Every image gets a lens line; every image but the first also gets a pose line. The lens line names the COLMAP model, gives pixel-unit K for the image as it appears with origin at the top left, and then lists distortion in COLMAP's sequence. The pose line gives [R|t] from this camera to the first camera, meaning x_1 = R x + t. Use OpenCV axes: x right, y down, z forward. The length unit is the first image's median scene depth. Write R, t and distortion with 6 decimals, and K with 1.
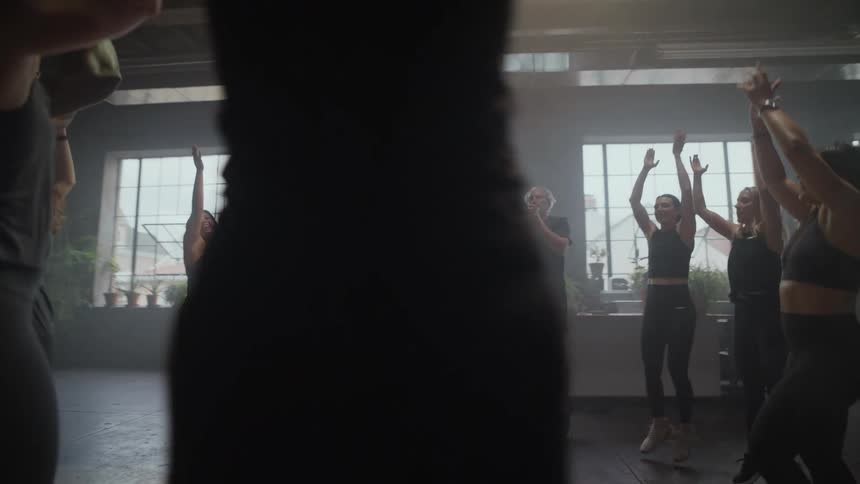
lens RADIAL K [[552.8, 0, 430.0], [0, 552.8, 242.0], [0, 0, 1]] dist [-0.002862, -0.002910]
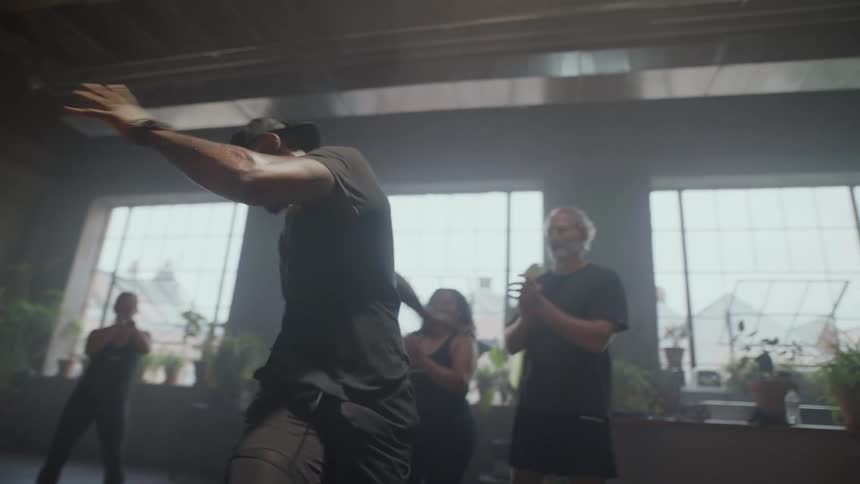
lens RADIAL K [[552.8, 0, 430.0], [0, 552.8, 242.0], [0, 0, 1]] dist [-0.002862, -0.002910]
pose [[0.993213, 0.021379, -0.114330, 0.061856], [-0.039231, 0.986936, -0.156263, 0.027221], [0.109495, 0.159688, 0.981076, 0.226624]]
